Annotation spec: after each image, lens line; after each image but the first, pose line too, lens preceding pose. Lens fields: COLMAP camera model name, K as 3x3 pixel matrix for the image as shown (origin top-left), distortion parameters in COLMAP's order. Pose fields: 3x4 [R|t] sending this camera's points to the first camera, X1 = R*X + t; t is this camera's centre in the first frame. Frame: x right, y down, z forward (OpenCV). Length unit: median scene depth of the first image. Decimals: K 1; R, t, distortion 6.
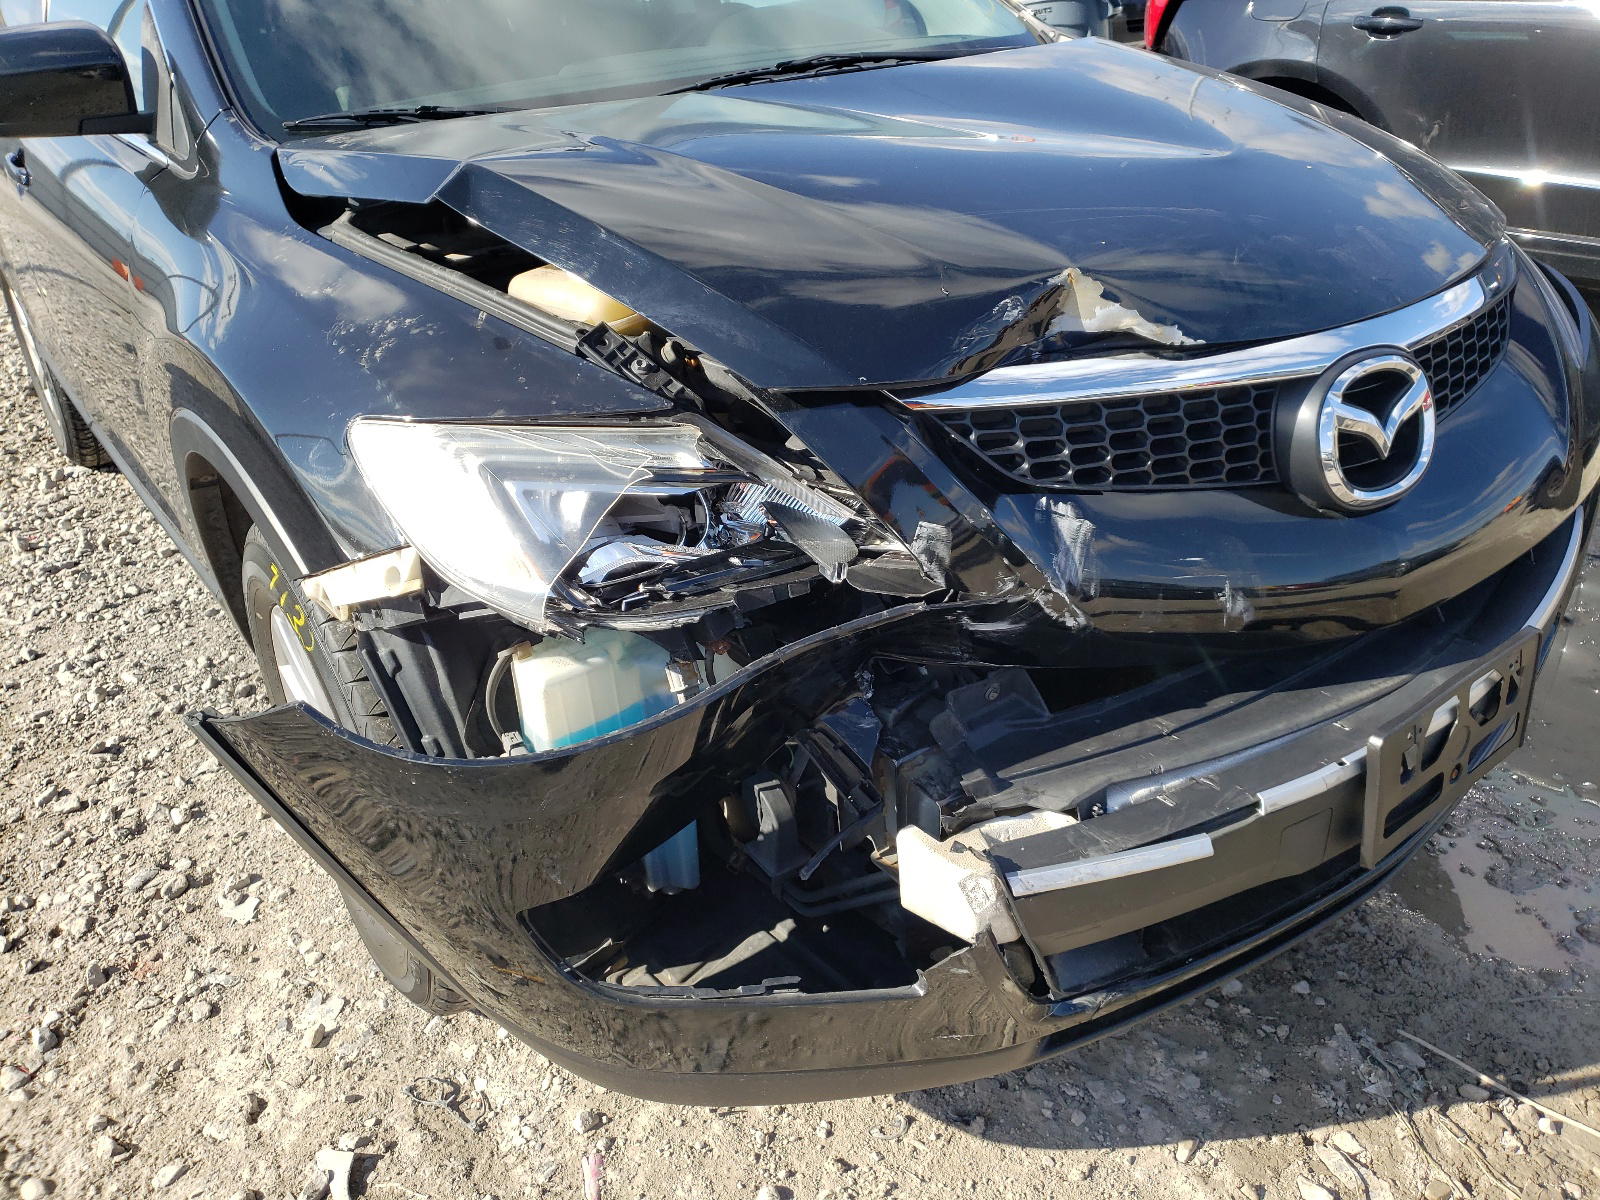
lens RADIAL K [[1233.0, 0, 800.7], [0, 1233.0, 582.8], [0, 0, 1]] dist [0.002735, 0.033768]
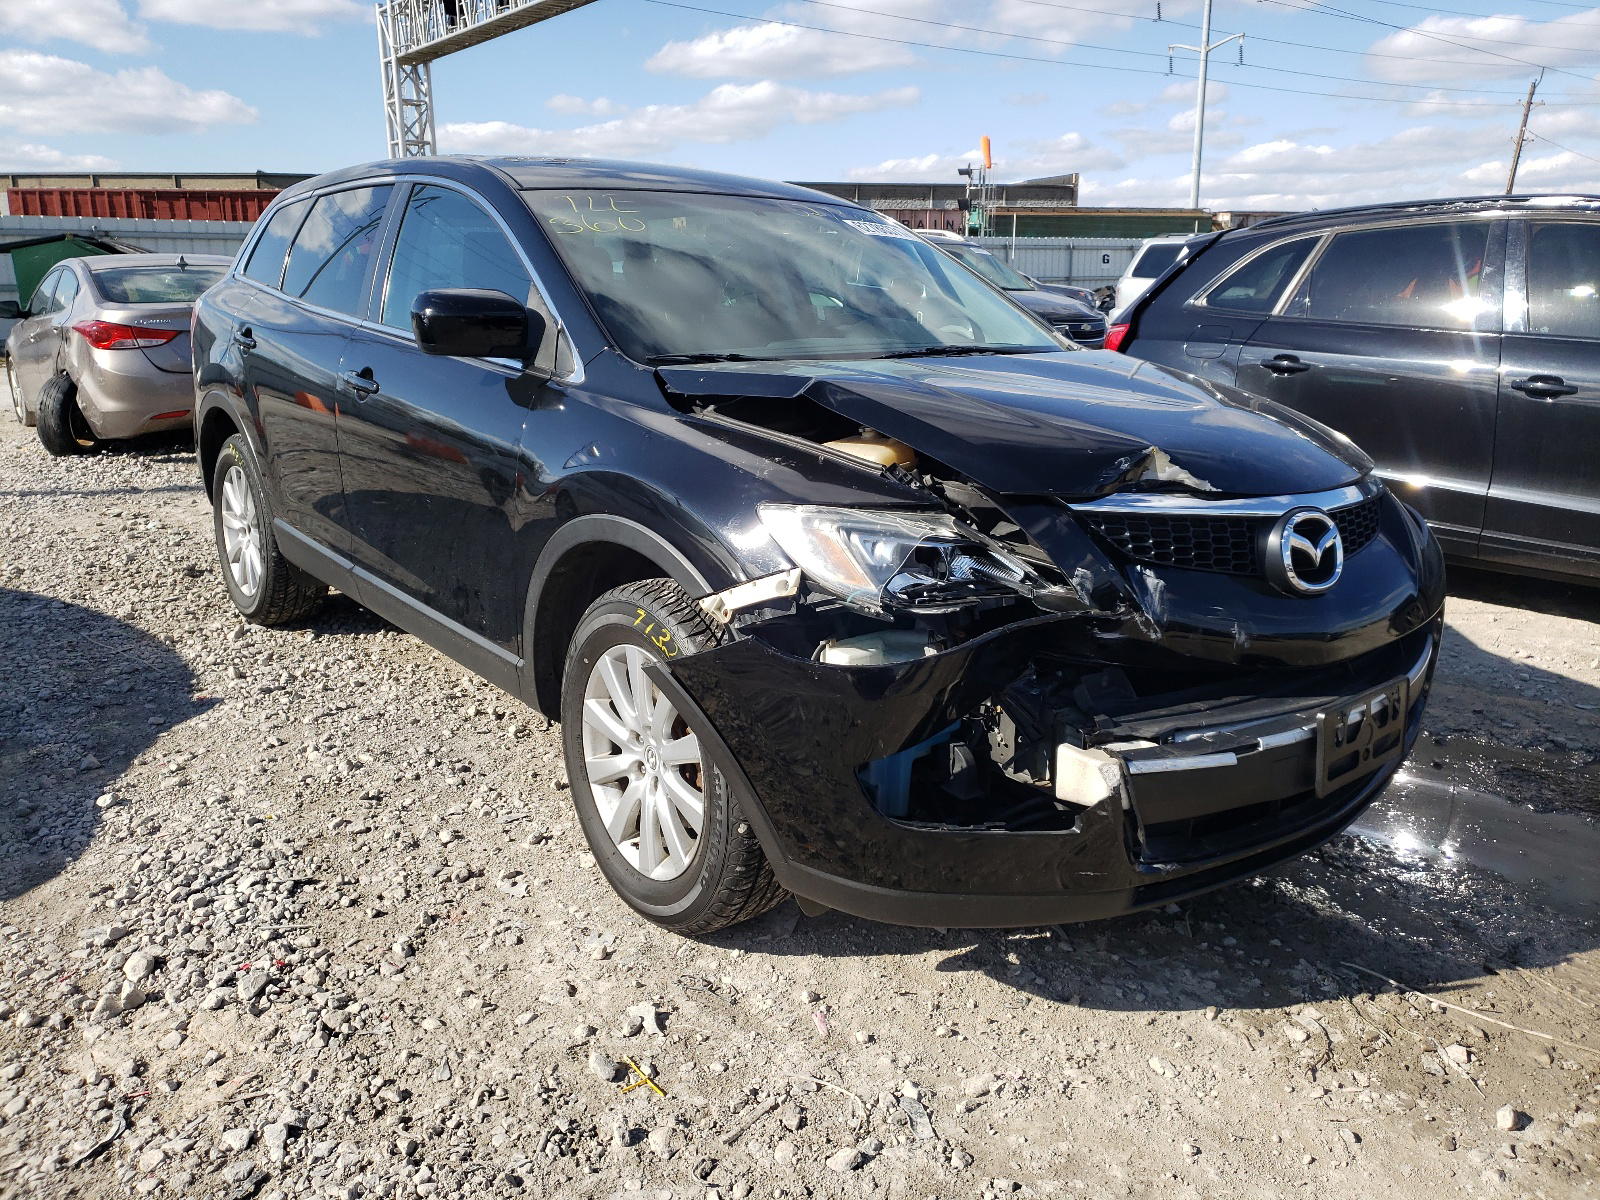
lens RADIAL K [[1233.0, 0, 800.7], [0, 1233.0, 582.8], [0, 0, 1]] dist [0.002735, 0.033768]
pose [[0.996183, 0.063262, 0.060149, -0.327799], [-0.047521, 0.971020, -0.234227, 0.325603], [-0.073224, 0.230475, 0.970319, -0.584580]]
